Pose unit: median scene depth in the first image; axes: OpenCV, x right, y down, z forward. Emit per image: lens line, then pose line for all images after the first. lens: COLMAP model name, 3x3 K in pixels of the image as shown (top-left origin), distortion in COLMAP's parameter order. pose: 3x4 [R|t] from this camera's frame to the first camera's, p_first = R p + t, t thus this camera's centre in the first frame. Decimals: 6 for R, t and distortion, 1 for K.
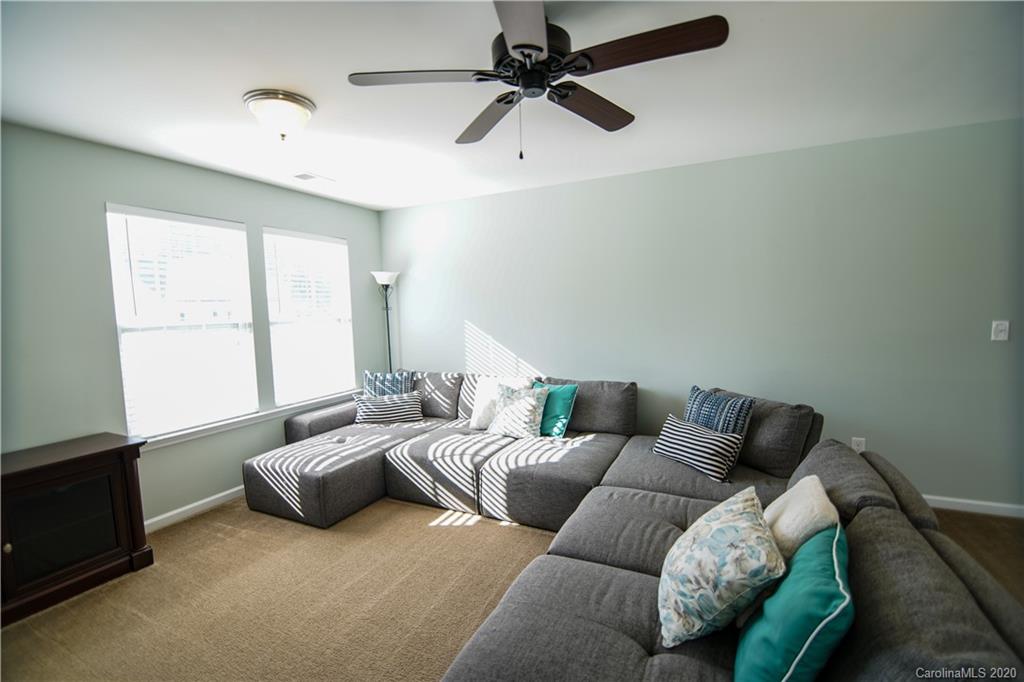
lens RADIAL K [[462.0, 0, 517.1], [0, 462.0, 349.0], [0, 0, 1]] dist [-0.009092, -0.005036]
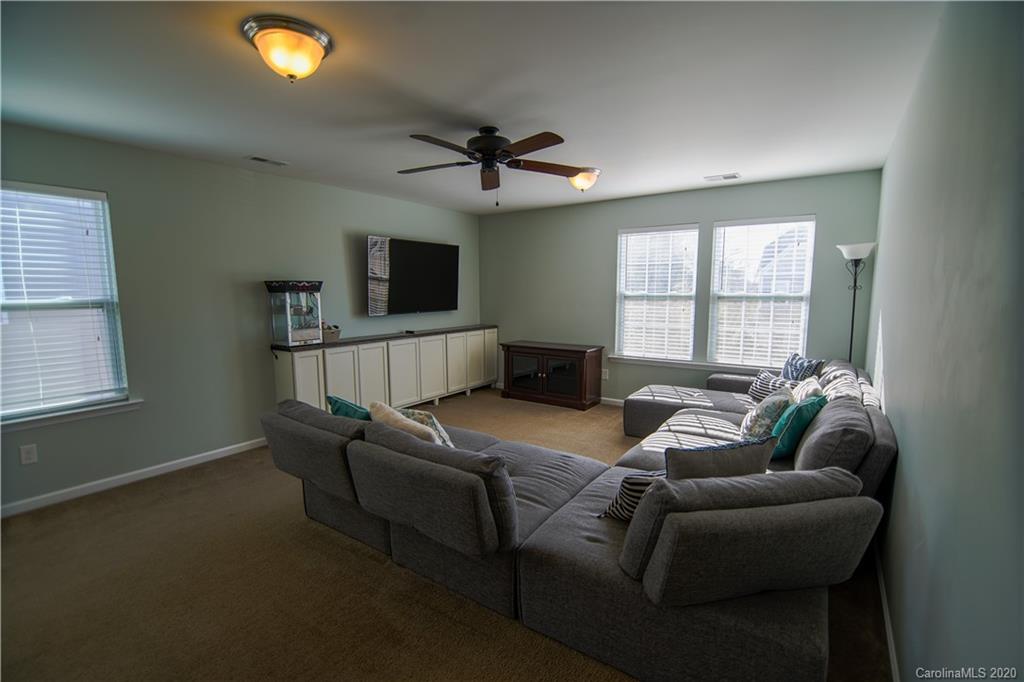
lens RADIAL K [[462.0, 0, 517.9], [0, 462.0, 341.5], [0, 0, 1]] dist [-0.009092, -0.005036]
pose [[-0.154910, 0.137612, -0.978297, 0.854973], [-0.077207, 0.985536, 0.150855, -0.090690], [0.984907, 0.098901, -0.142045, 0.671089]]
